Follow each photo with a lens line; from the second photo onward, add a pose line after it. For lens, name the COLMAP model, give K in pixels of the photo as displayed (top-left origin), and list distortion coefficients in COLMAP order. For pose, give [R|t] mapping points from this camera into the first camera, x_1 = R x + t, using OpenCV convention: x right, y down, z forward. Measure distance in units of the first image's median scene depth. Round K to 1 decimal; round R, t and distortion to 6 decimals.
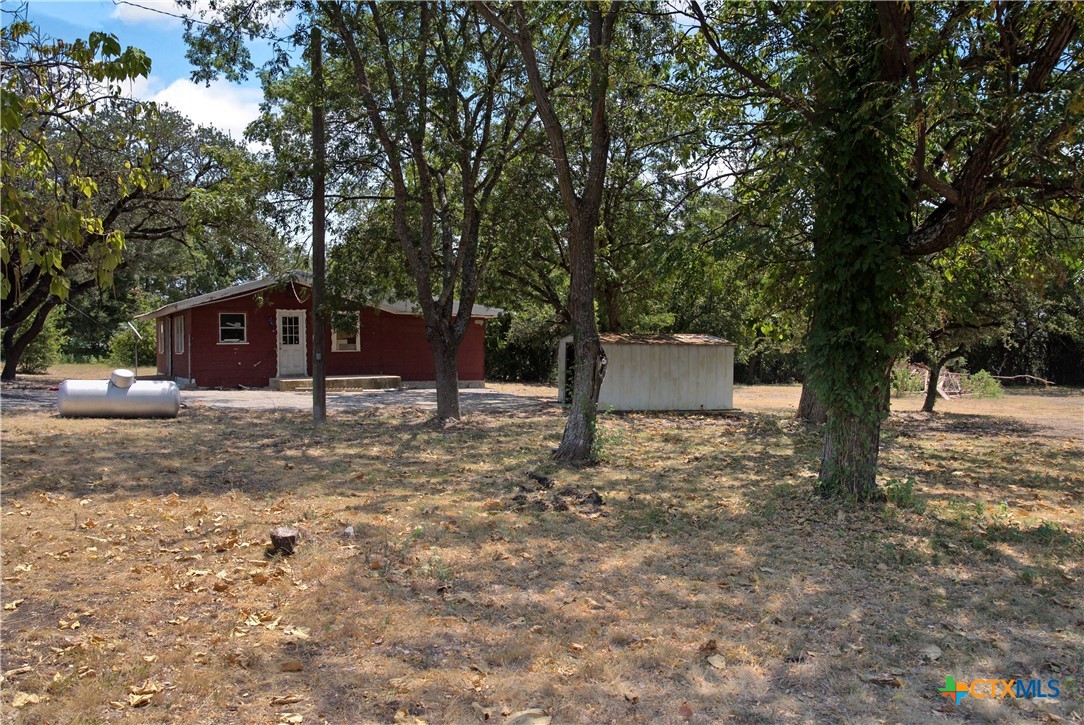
lens RADIAL K [[891.3, 0, 543.3], [0, 891.3, 356.9], [0, 0, 1]] dist [-0.120949, 0.081452]
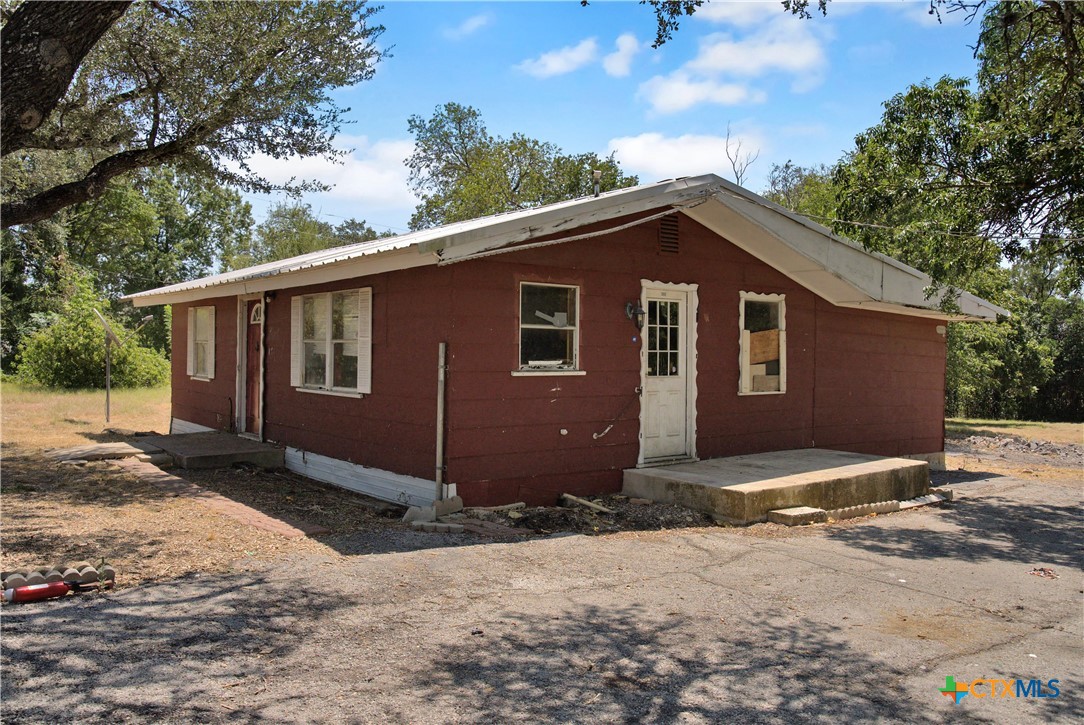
lens RADIAL K [[891.3, 0, 543.3], [0, 891.3, 356.9], [0, 0, 1]] dist [-0.120949, 0.081452]
pose [[0.989611, 0.021069, 0.142222, -0.349492], [-0.019831, 0.999752, -0.010115, -0.015673], [-0.142400, 0.007190, 0.989783, 0.571168]]
